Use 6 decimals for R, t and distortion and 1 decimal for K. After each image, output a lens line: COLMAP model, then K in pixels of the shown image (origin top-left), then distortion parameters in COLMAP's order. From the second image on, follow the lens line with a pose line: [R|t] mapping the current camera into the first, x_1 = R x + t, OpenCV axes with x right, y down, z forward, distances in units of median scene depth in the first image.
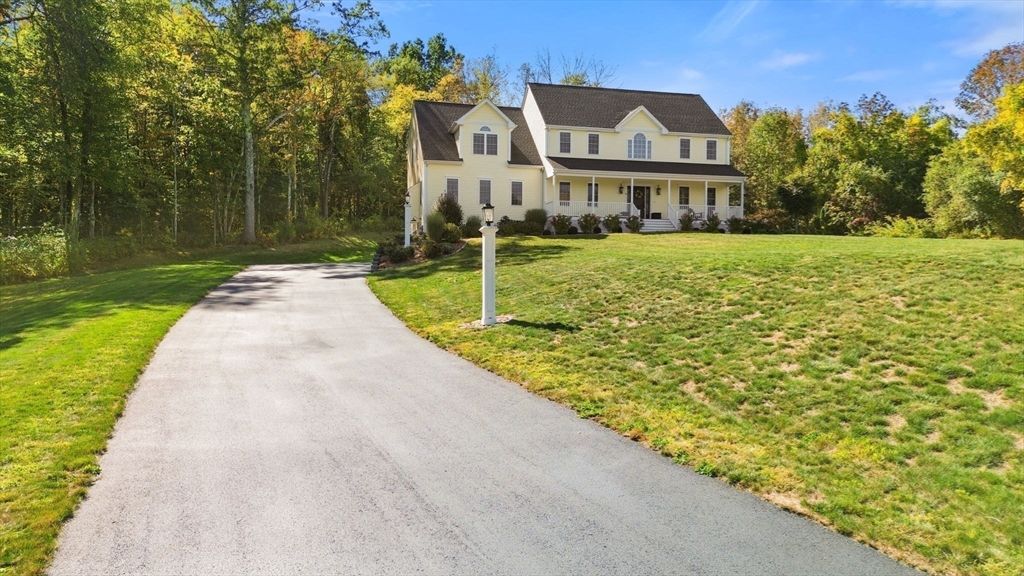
lens RADIAL K [[729.7, 0, 513.5], [0, 729.7, 284.4], [0, 0, 1]] dist [0.035968, -0.001519]
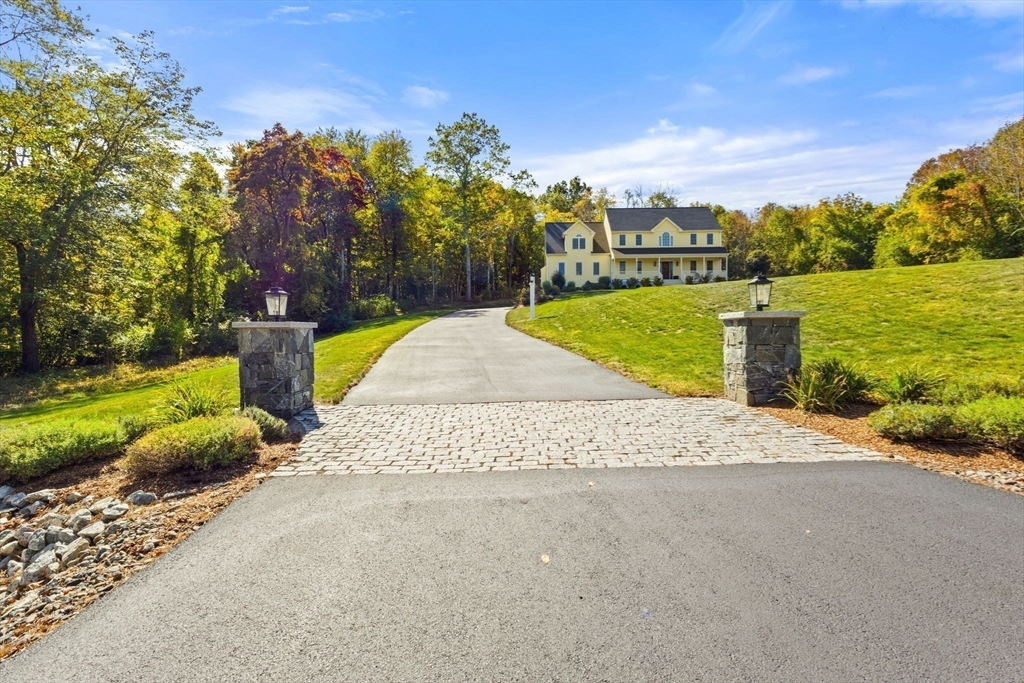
lens RADIAL K [[489.7, 0, 512.5], [0, 489.7, 338.5], [0, 0, 1]] dist [-0.000017, -0.000131]
pose [[0.960373, -0.008138, -0.278600, 0.143458], [0.011350, 0.999886, 0.009919, 0.040481], [0.278488, -0.012688, 0.960356, -0.273478]]
